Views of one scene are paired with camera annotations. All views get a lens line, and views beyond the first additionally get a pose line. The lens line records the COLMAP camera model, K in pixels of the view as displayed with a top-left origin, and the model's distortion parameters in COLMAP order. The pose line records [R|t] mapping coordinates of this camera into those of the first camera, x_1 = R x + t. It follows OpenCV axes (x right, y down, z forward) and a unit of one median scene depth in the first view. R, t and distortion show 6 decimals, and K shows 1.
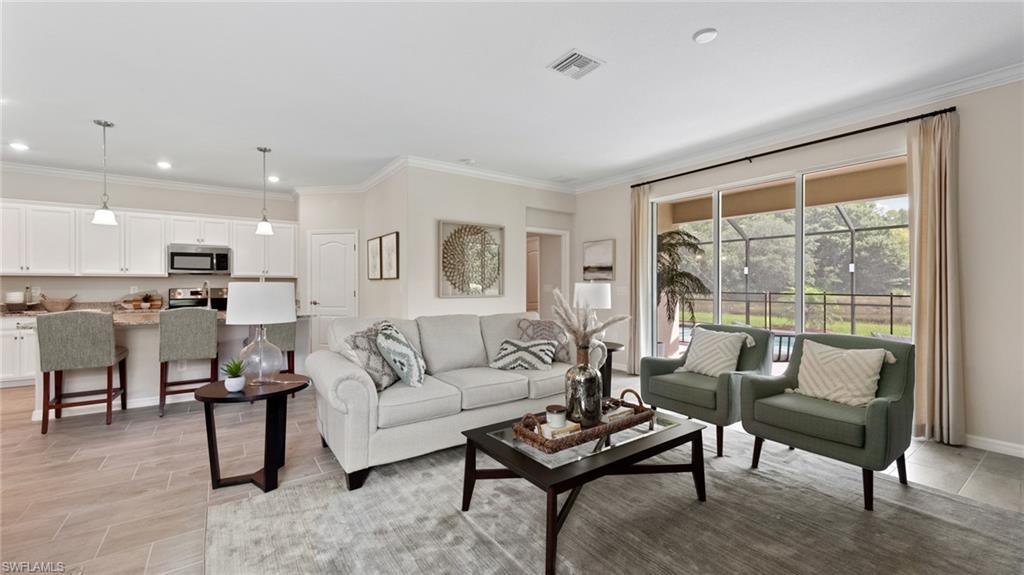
lens RADIAL K [[404.9, 0, 508.5], [0, 404.9, 287.4], [0, 0, 1]] dist [0.005579, -0.000654]
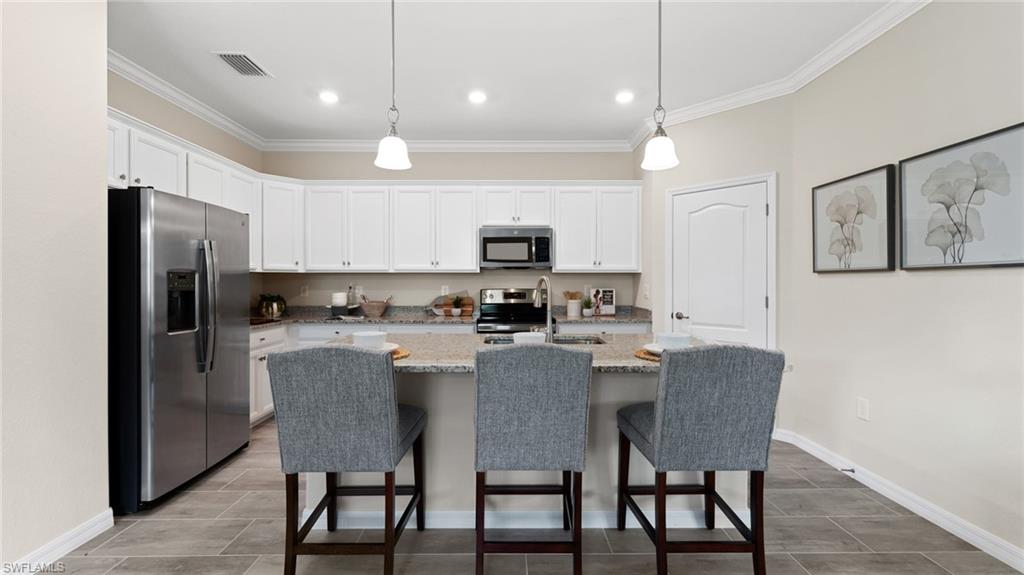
lens RADIAL K [[418.9, 0, 513.6], [0, 418.9, 286.1], [0, 0, 1]] dist [0.009429, -0.000757]
pose [[0.825933, 0.003769, -0.563756, -0.426500], [-0.003594, 0.999993, 0.001419, -0.004184], [0.563757, 0.000854, 0.825940, 0.485794]]
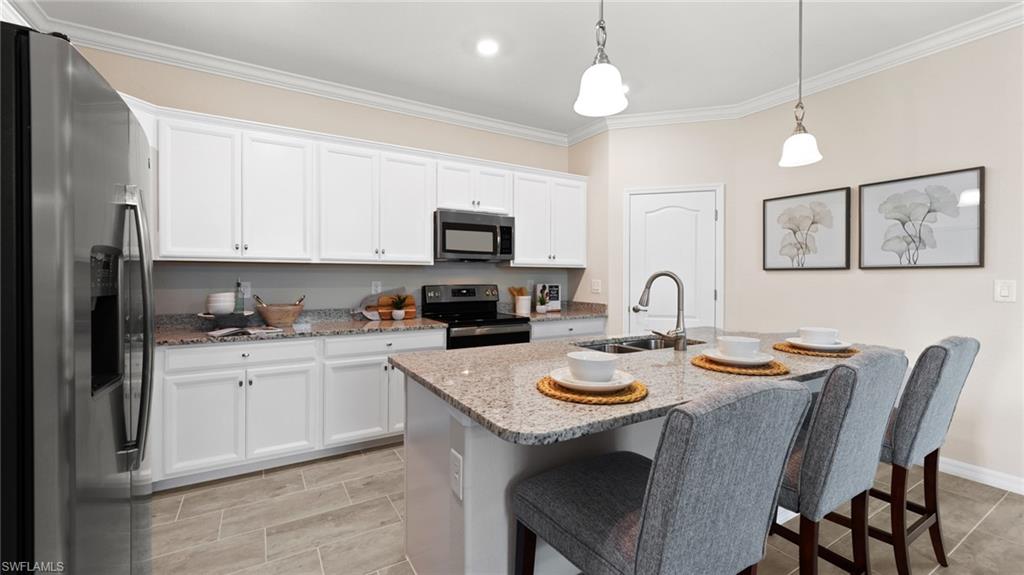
lens RADIAL K [[418.9, 0, 508.5], [0, 418.9, 284.2], [0, 0, 1]] dist [0.009429, -0.000757]
pose [[0.997712, 0.001866, -0.067582, -0.786817], [-0.001351, 0.999970, 0.007666, -0.004000], [0.067594, -0.007557, 0.997684, 0.466711]]
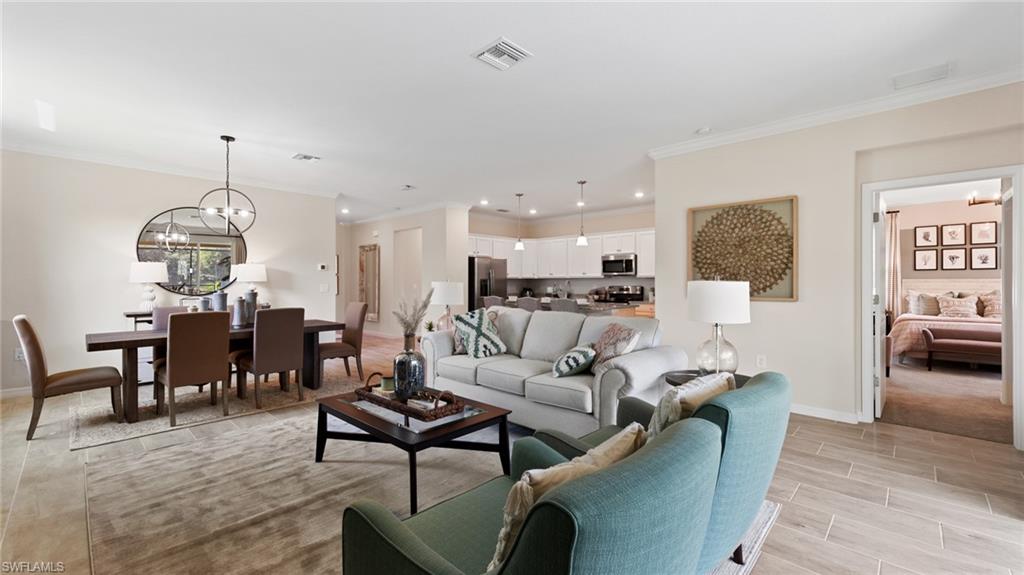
lens RADIAL K [[418.9, 0, 515.5], [0, 418.9, 282.8], [0, 0, 1]] dist [0.009429, -0.000757]
pose [[0.201805, 0.000036, -0.979426, 0.623329], [-0.008930, 0.999958, -0.001804, -0.003394], [0.979385, 0.009111, 0.201797, 0.453508]]
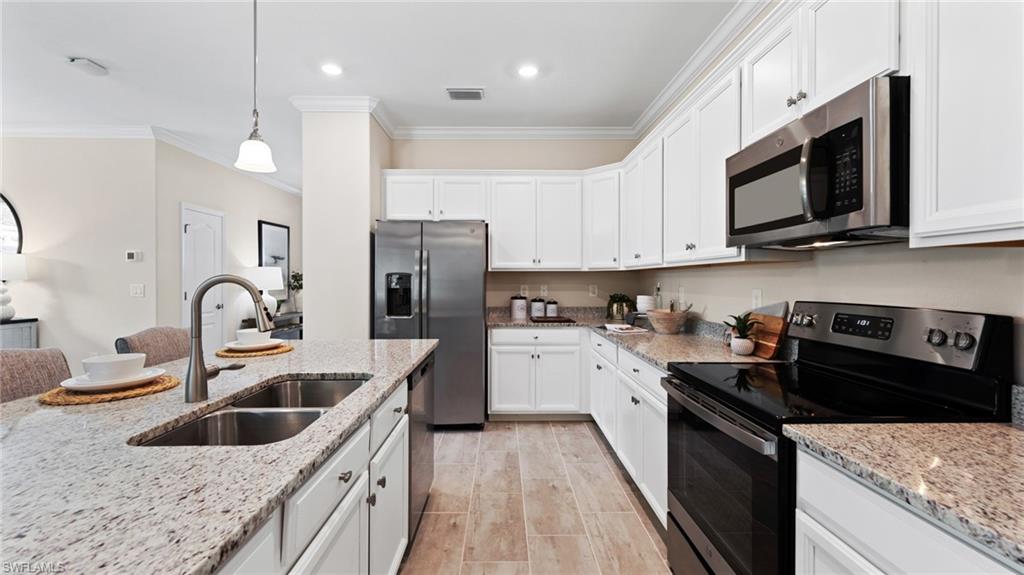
lens RADIAL K [[418.9, 0, 506.3], [0, 418.9, 282.8], [0, 0, 1]] dist [0.009429, -0.000757]
pose [[-0.563042, 0.003906, -0.826419, -0.543281], [-0.008460, 0.999909, 0.010490, -0.013291], [0.826385, 0.012898, -0.562958, 1.172655]]
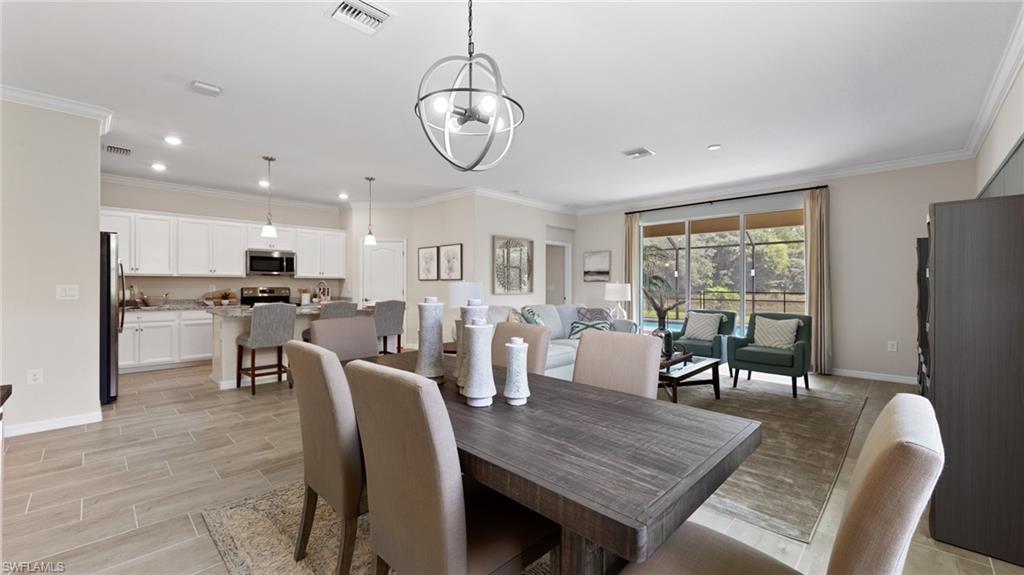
lens RADIAL K [[404.9, 0, 506.0], [0, 404.9, 286.8], [0, 0, 1]] dist [0.005579, -0.000654]
pose [[0.983607, 0.000907, 0.180323, -0.365813], [-0.000189, 0.999992, -0.003997, 0.006170], [-0.180325, 0.003897, 0.983599, -0.296968]]
